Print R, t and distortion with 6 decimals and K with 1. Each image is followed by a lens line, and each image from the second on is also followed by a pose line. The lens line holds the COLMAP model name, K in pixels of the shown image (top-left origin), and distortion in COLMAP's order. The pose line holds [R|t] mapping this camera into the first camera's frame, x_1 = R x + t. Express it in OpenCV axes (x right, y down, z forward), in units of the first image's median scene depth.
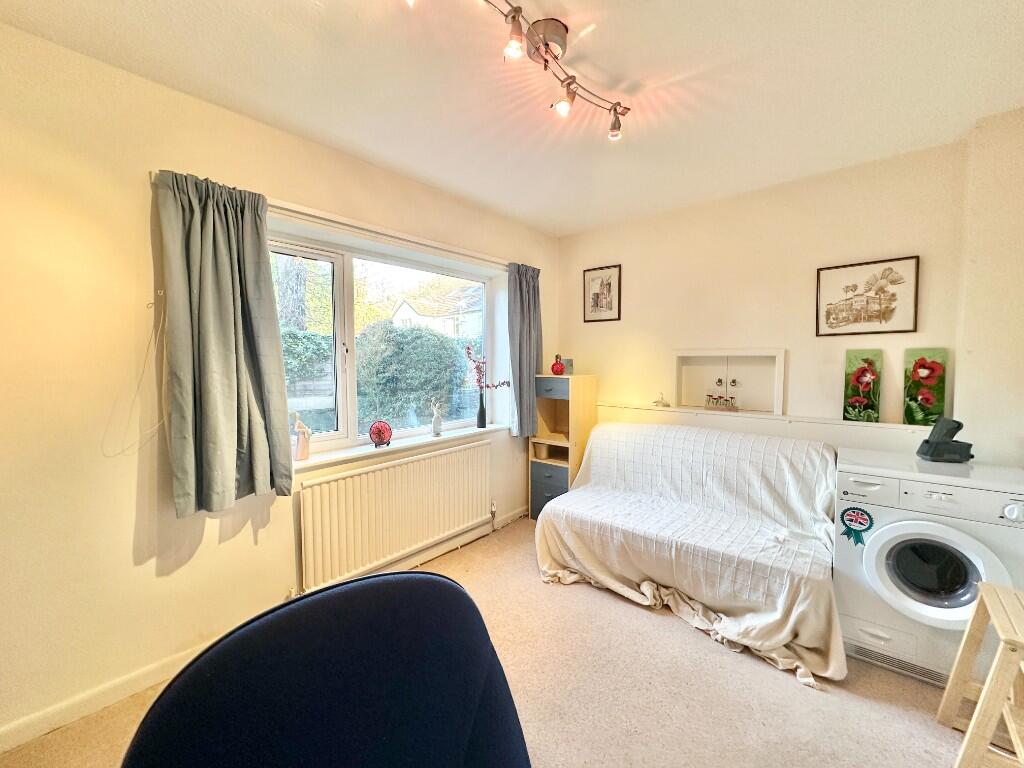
lens RADIAL K [[427.7, 0, 516.9], [0, 427.7, 382.0], [0, 0, 1]] dist [-0.000083, 0.000254]
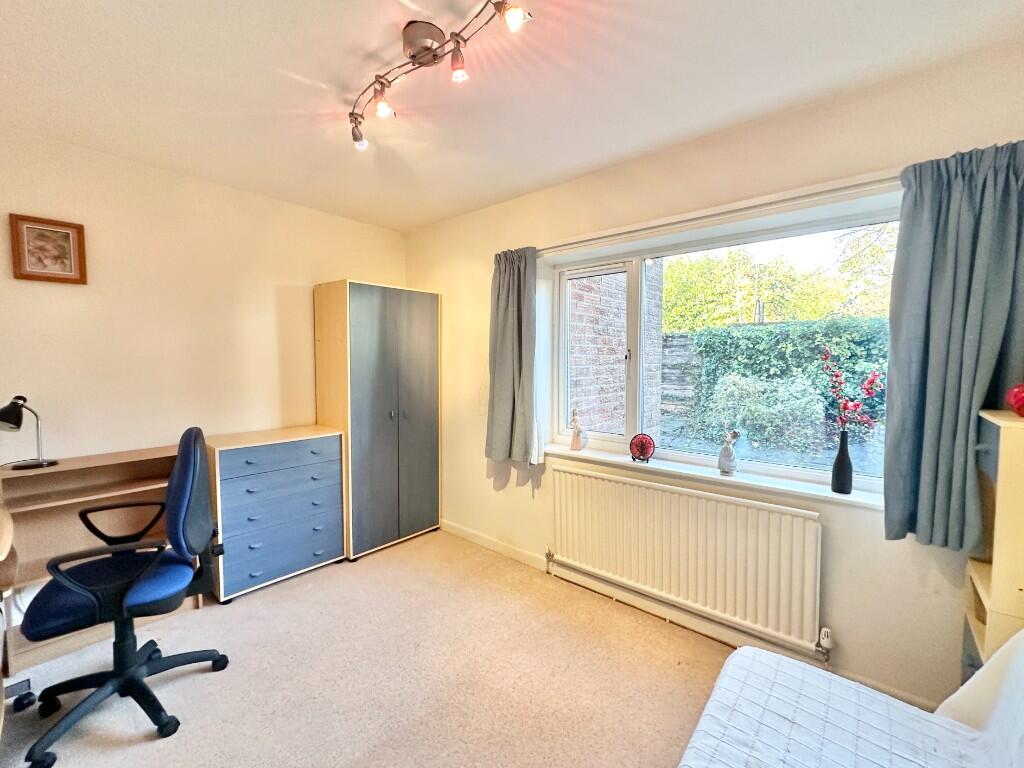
lens RADIAL K [[442.0, 0, 512.0], [0, 442.0, 384.0], [0, 0, 1]] dist [0.002225, 0.000111]
pose [[-0.025955, 0.055460, -0.998124, 0.626858], [-0.054934, 0.996872, 0.056819, -0.053736], [0.998153, 0.056306, -0.022827, 0.733743]]
